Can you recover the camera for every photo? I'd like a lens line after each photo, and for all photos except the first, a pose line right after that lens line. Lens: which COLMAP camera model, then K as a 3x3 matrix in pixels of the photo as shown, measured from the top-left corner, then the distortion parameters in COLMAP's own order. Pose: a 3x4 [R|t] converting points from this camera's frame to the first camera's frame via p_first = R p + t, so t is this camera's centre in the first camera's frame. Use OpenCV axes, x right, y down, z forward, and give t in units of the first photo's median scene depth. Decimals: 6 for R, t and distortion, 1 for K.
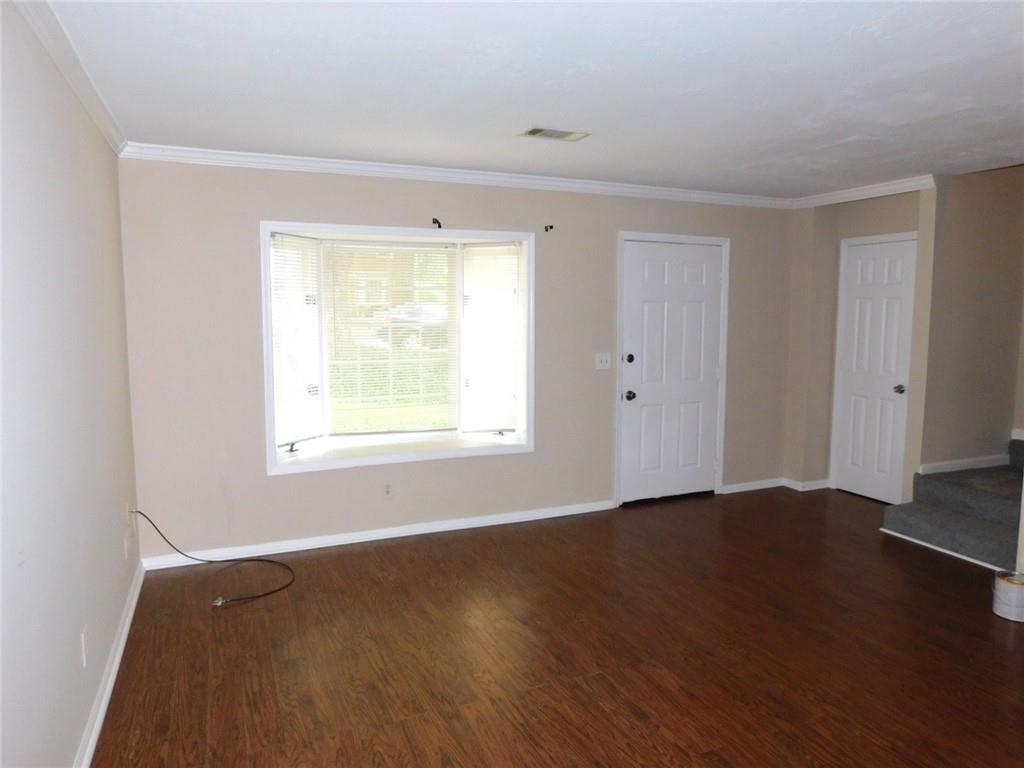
lens RADIAL K [[684.7, 0, 513.7], [0, 684.7, 380.3], [0, 0, 1]] dist [-0.060634, 0.047402]
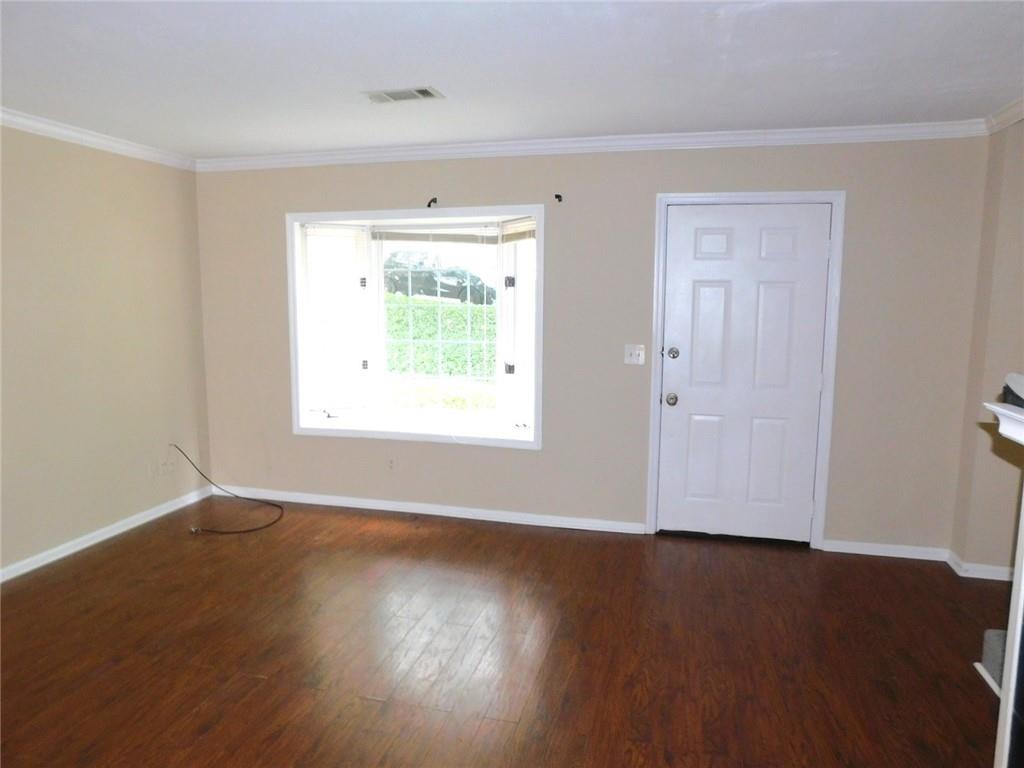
lens RADIAL K [[684.7, 0, 513.7], [0, 684.7, 380.3], [0, 0, 1]] dist [-0.060634, 0.047402]
pose [[0.783738, 0.083662, -0.615431, 0.524305], [-0.065803, 0.996494, 0.051666, -0.030290], [0.617596, 0.000005, 0.786496, 0.259803]]
